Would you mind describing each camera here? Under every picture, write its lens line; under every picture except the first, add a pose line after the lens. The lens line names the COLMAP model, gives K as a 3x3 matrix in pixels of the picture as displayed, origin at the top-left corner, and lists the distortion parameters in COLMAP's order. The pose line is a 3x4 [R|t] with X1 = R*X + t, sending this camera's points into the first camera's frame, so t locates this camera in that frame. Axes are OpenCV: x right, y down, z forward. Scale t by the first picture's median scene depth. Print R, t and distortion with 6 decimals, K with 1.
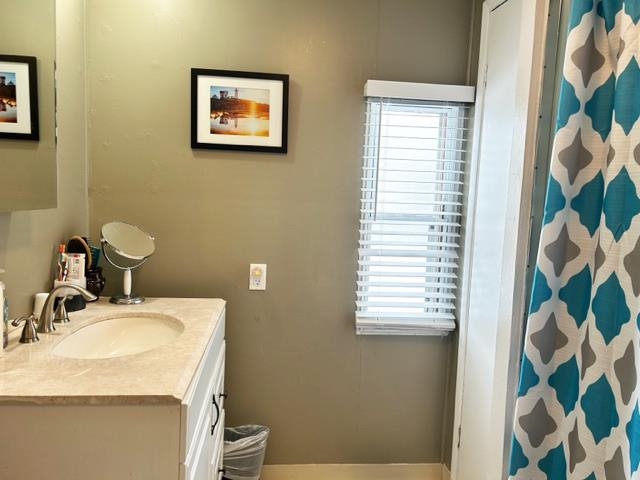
lens RADIAL K [[477.5, 0, 320.0], [0, 477.5, 240.0], [0, 0, 1]] dist [0.091172, -0.113121]
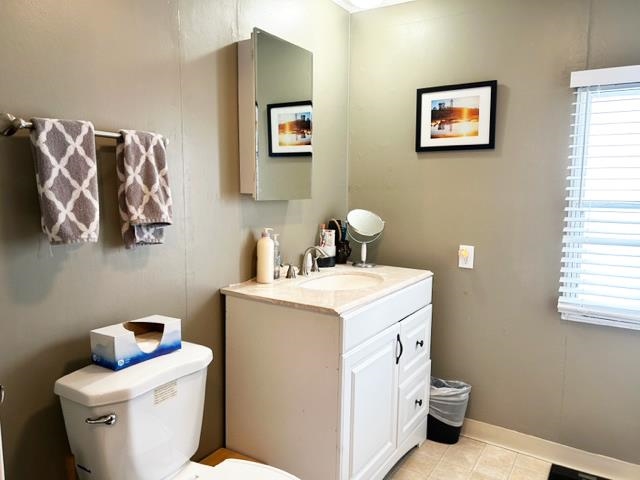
lens RADIAL K [[477.5, 0, 320.0], [0, 477.5, 240.0], [0, 0, 1]] dist [0.091172, -0.113121]
pose [[0.780958, 0.037643, -0.623448, 0.337407], [-0.036618, 0.999225, 0.014464, 0.033537], [0.623509, 0.011534, 0.781731, -0.150346]]
